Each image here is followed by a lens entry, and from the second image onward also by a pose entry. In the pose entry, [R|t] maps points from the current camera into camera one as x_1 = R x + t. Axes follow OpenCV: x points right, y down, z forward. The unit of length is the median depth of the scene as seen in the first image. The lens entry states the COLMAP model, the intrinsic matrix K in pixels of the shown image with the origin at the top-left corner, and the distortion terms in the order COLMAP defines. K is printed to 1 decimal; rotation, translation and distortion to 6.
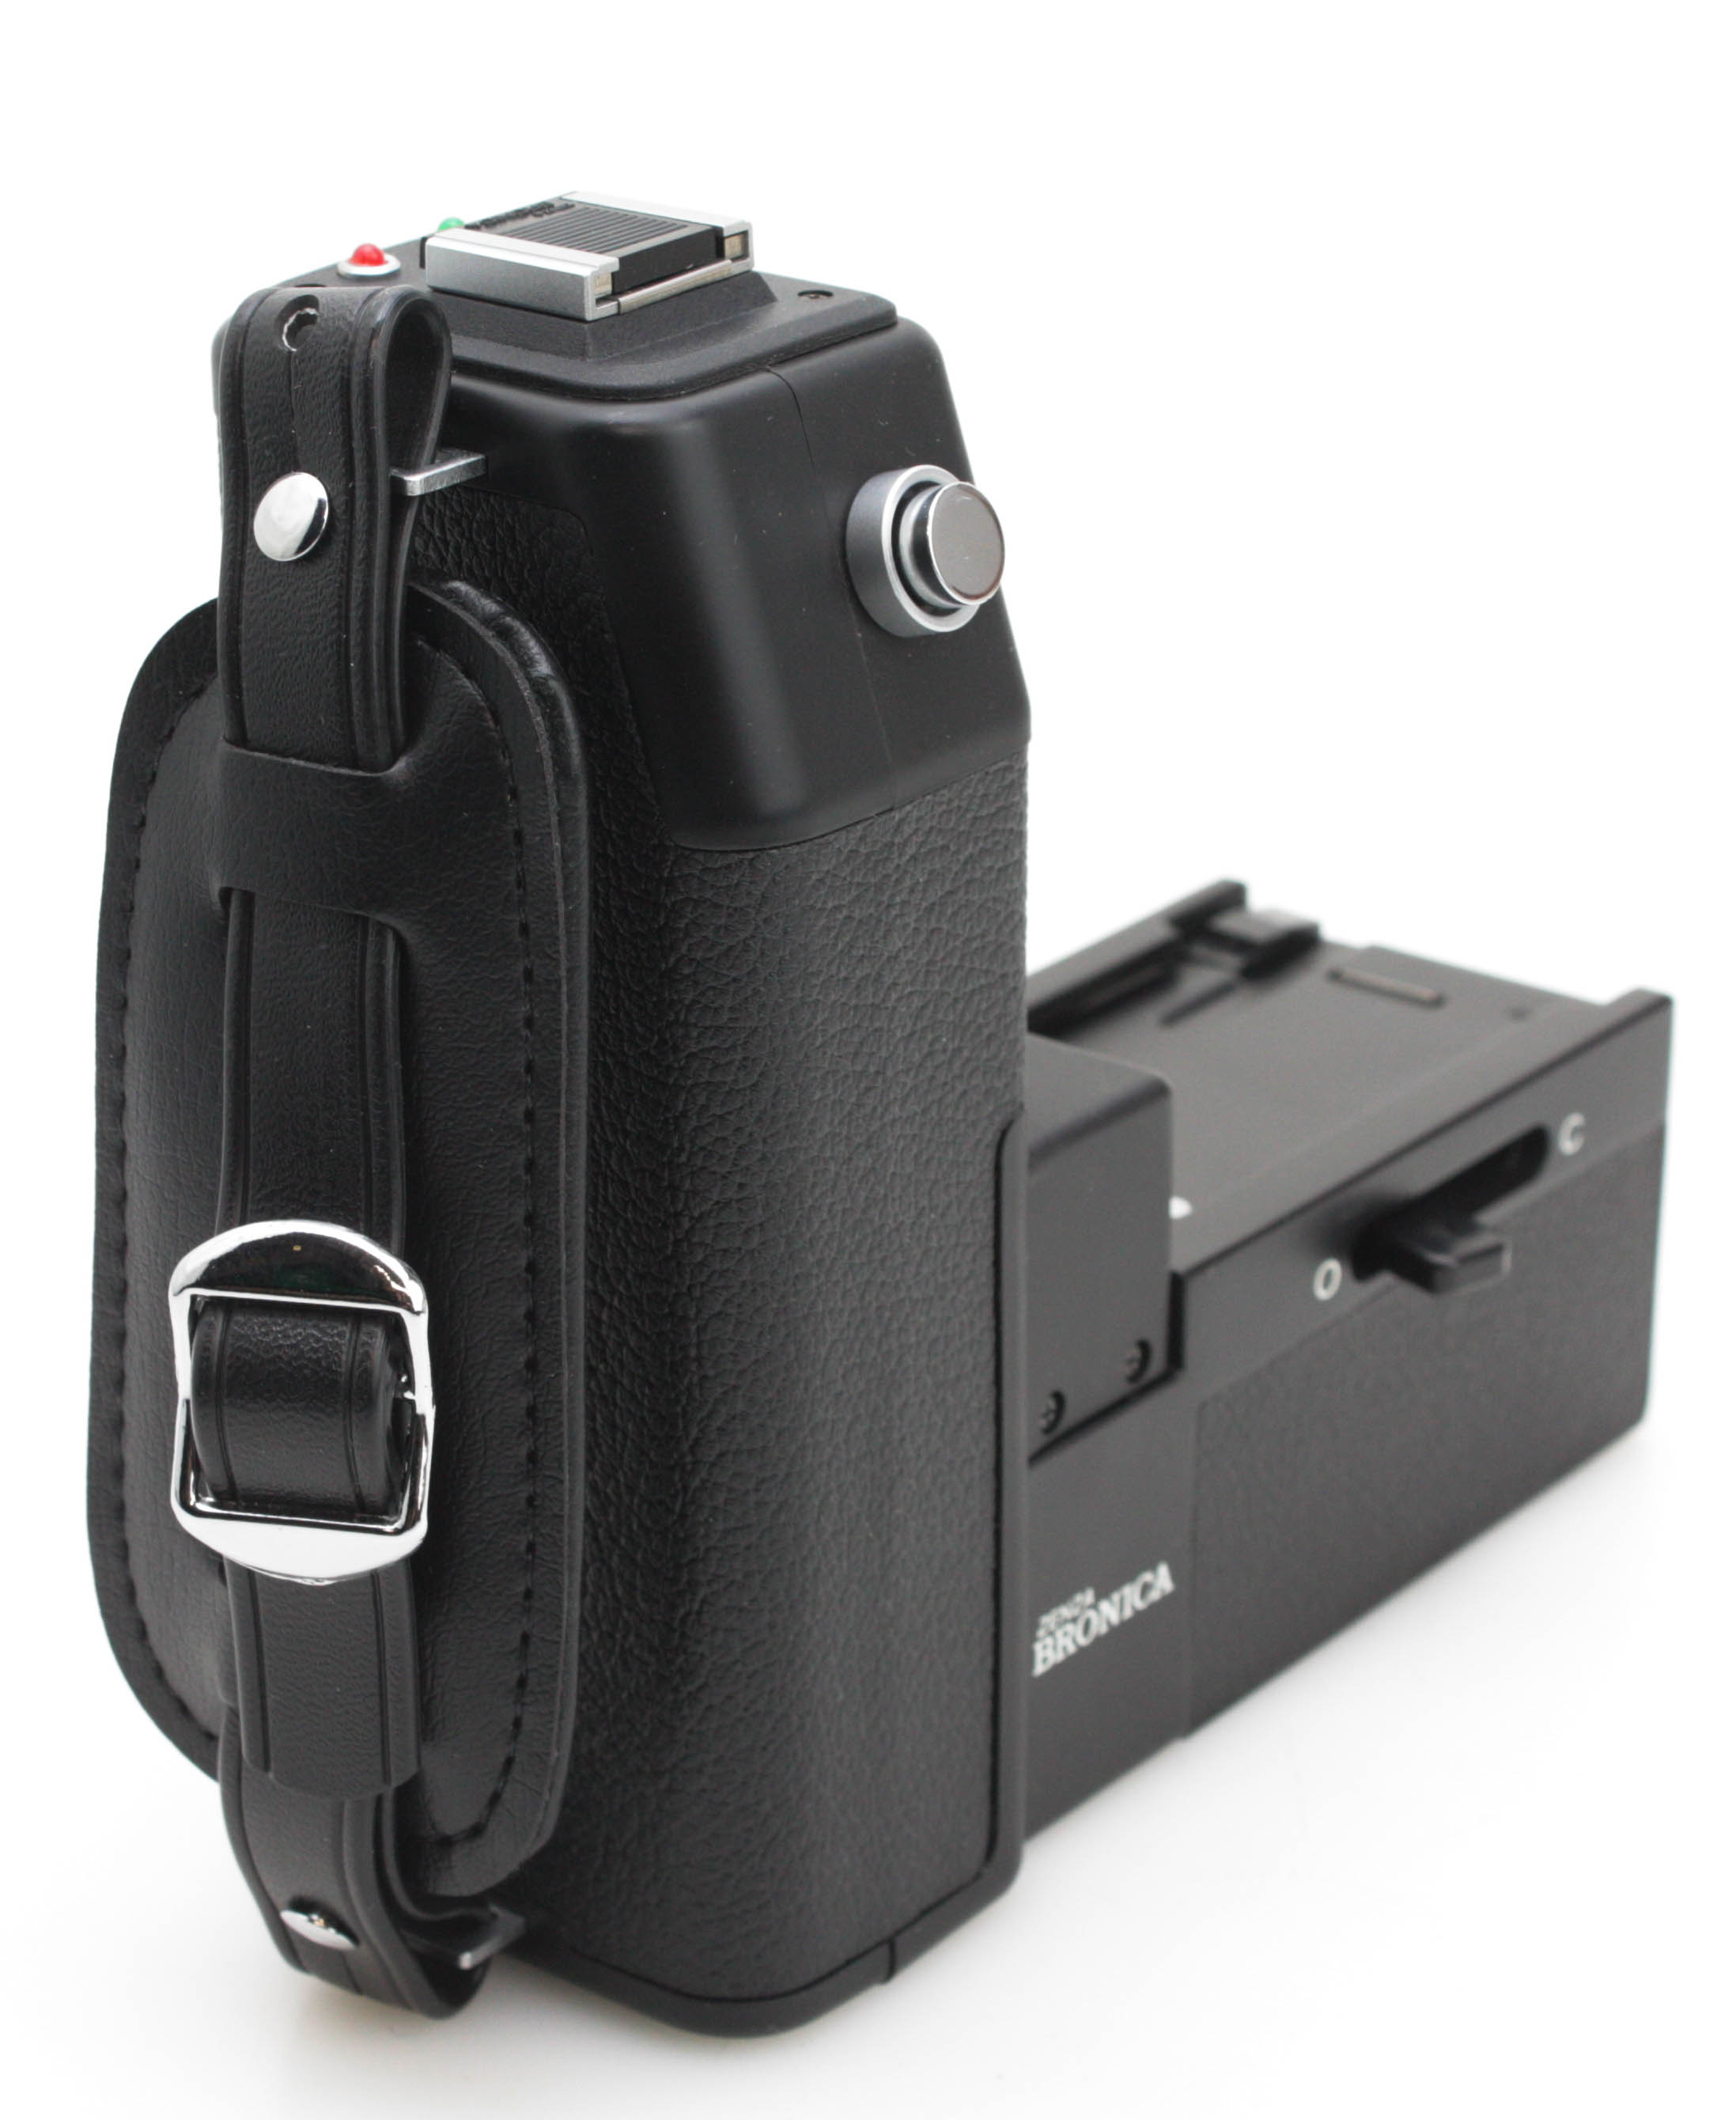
lens RADIAL K [[5476.4, 0, 868.0], [0, 5476.4, 1060.0], [0, 0, 1]] dist [0.061788, 0.264751]
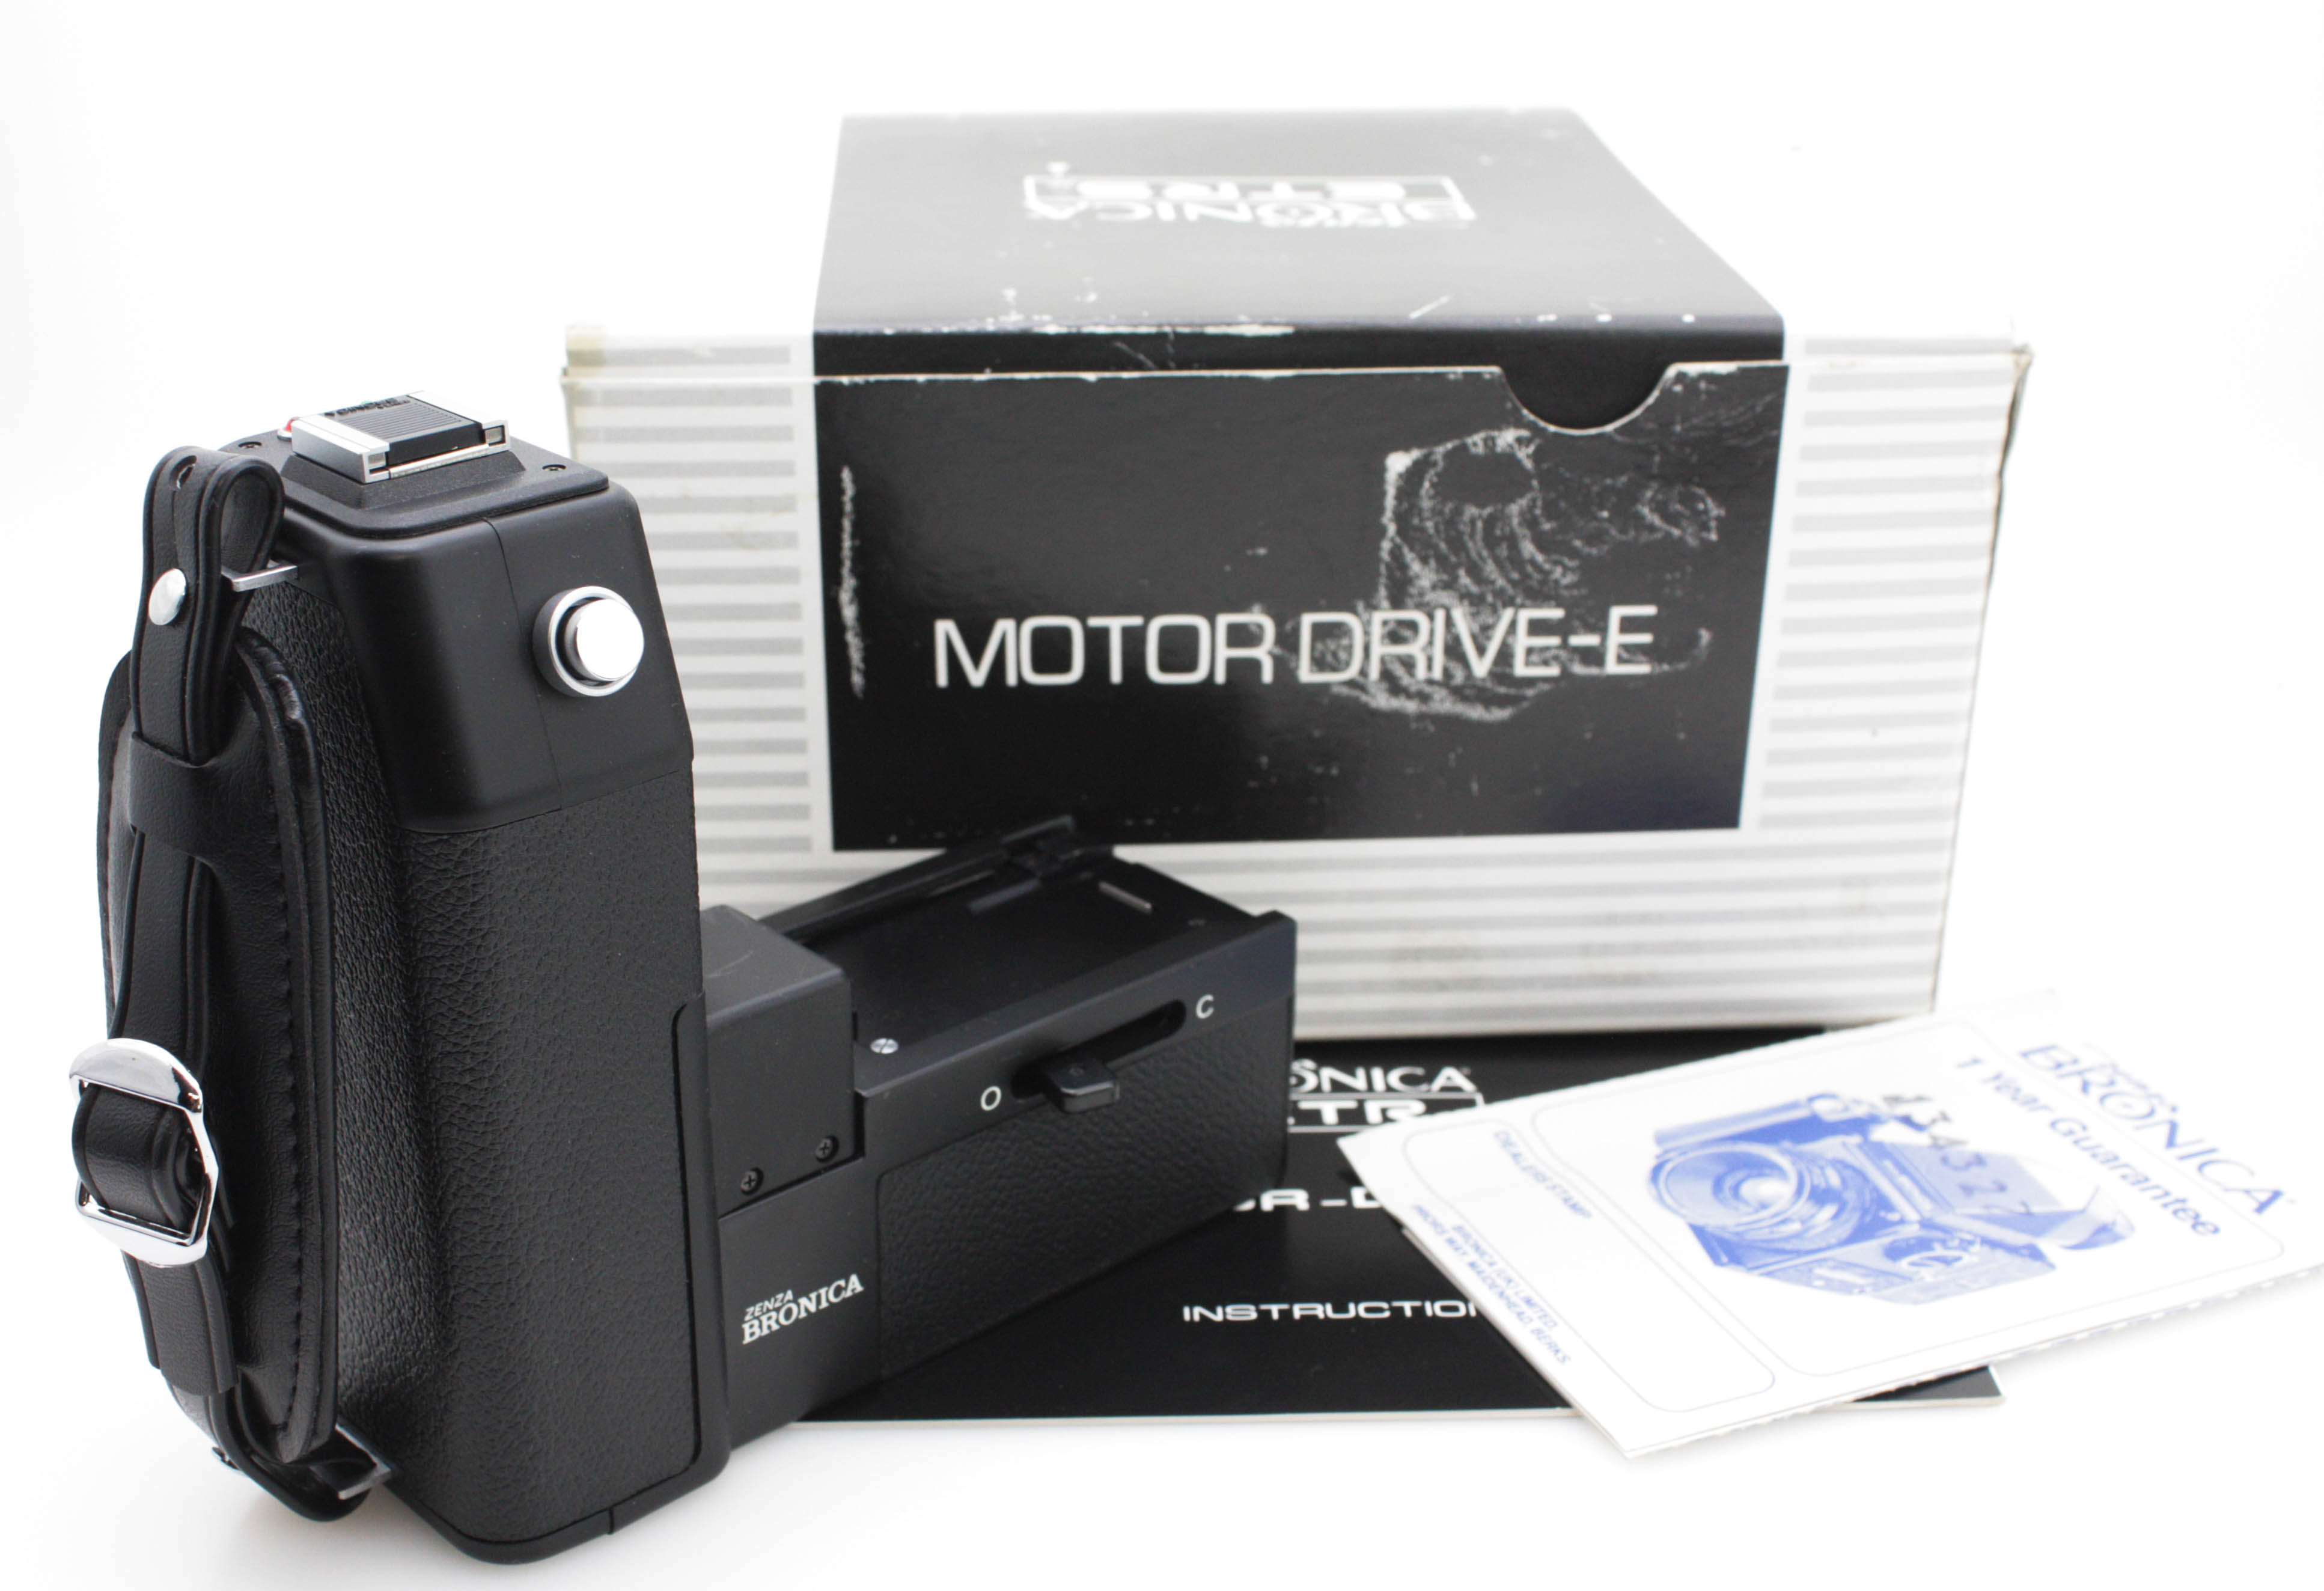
lens RADIAL K [[3099.5, 0, 1162.0], [0, 3099.5, 795.5], [0, 0, 1]] dist [-0.088603, 0.009123]
pose [[0.989730, 0.078149, -0.119695, 0.267367], [-0.075921, 0.996847, 0.023066, -0.080396], [0.121120, -0.013741, 0.992543, 0.160734]]
